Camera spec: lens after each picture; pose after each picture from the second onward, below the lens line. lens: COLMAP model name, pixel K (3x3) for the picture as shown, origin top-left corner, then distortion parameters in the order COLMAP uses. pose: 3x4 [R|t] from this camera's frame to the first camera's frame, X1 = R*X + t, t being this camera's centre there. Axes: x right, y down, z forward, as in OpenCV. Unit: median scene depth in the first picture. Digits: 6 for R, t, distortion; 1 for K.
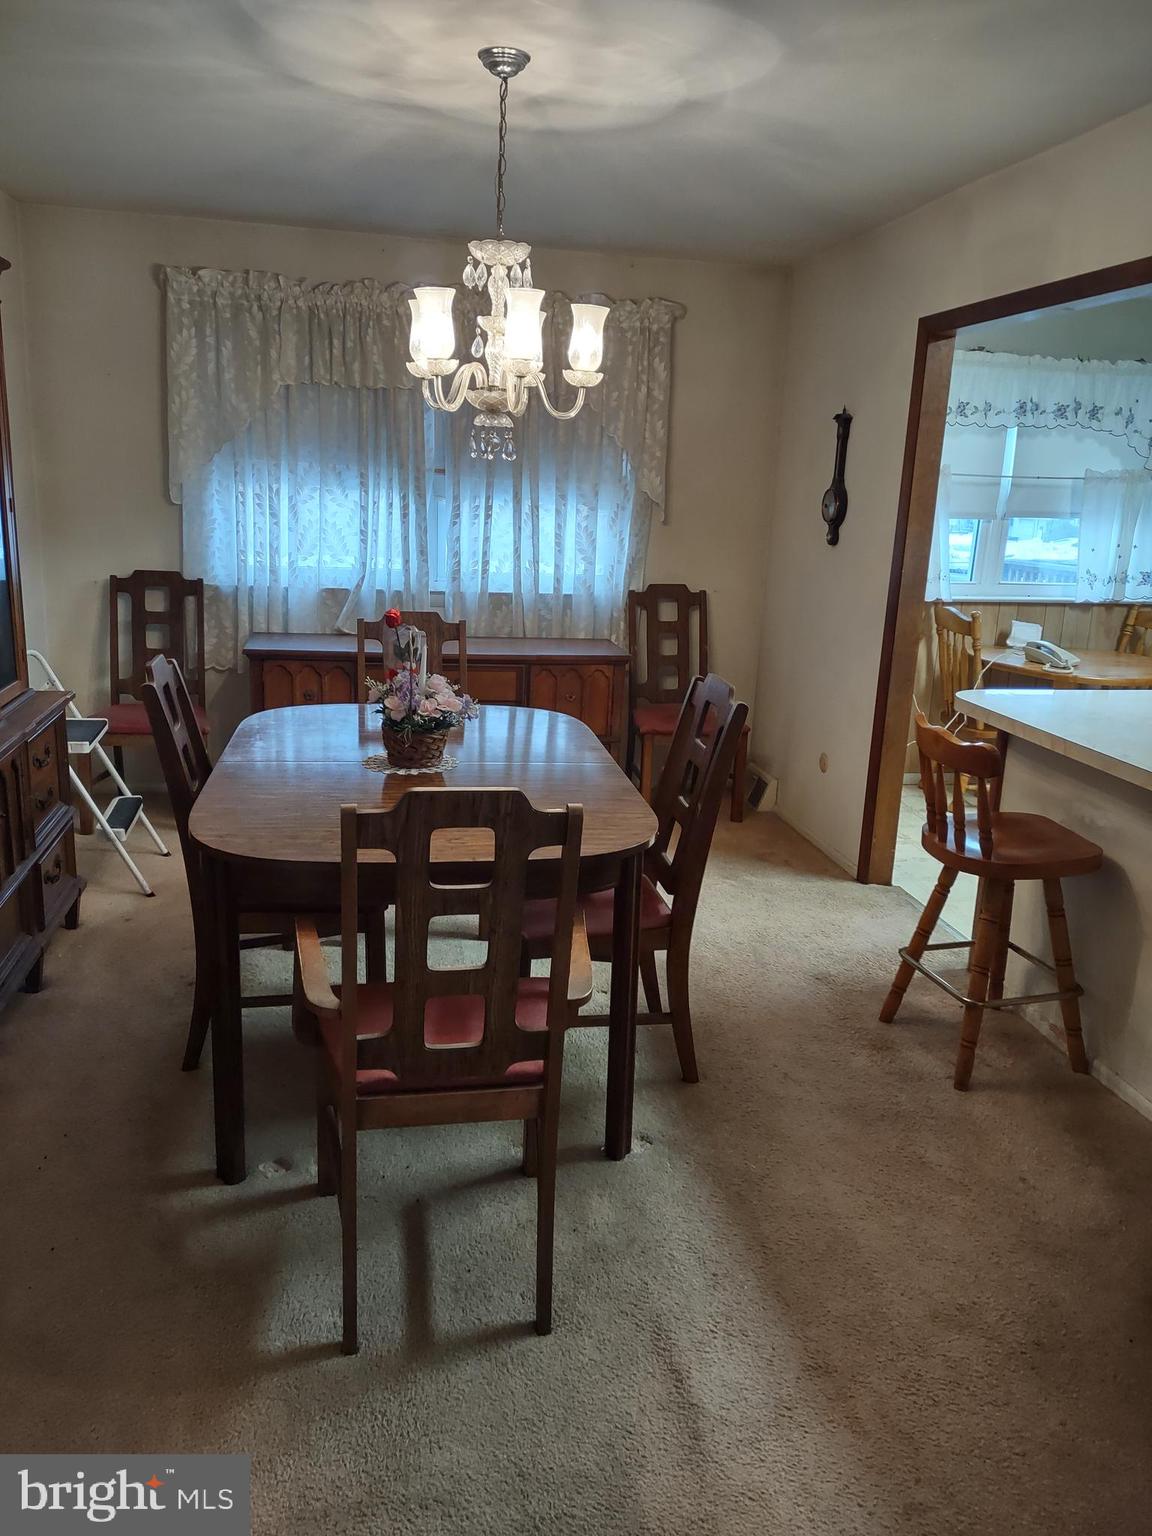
lens RADIAL K [[1162.1, 0, 536.7], [0, 1162.1, 775.6], [0, 0, 1]] dist [0.046280, -0.059553]
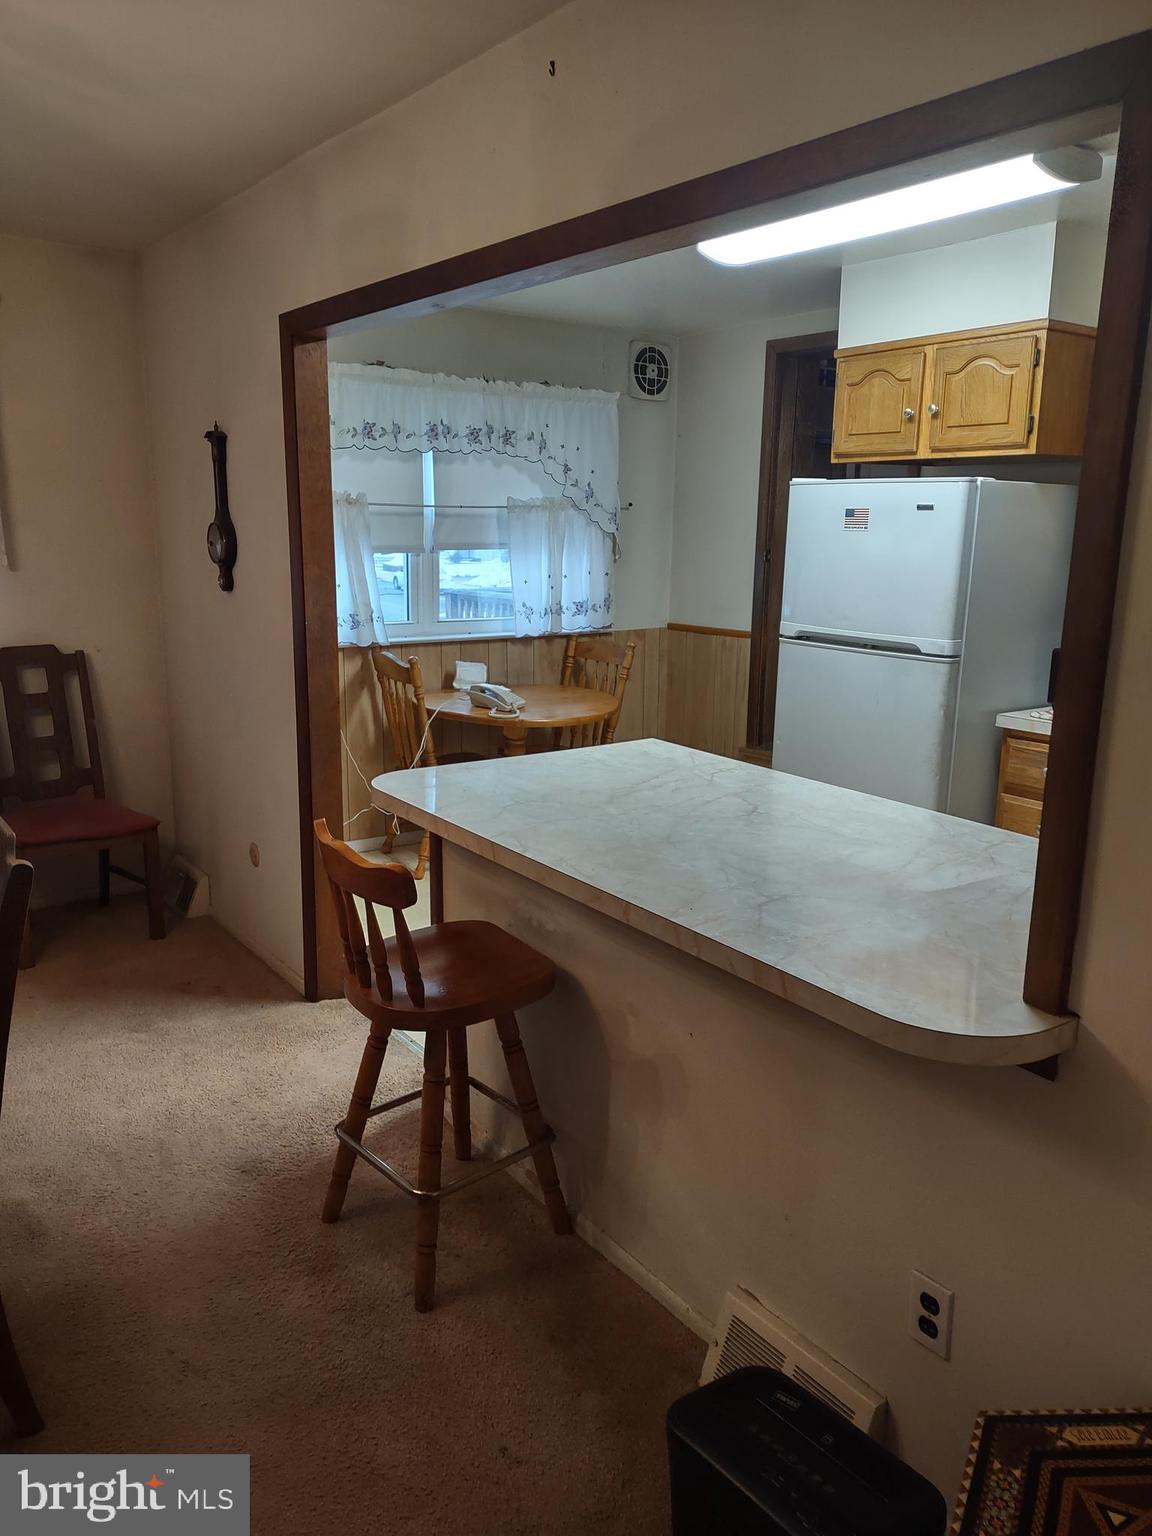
lens RADIAL K [[1162.1, 0, 577.5], [0, 1162.1, 769.3], [0, 0, 1]] dist [0.046280, -0.059553]
pose [[0.895466, -0.110428, 0.431215, 0.098307], [0.121544, 0.992584, 0.001786, -0.042326], [-0.428214, 0.050813, 0.902248, 0.153330]]
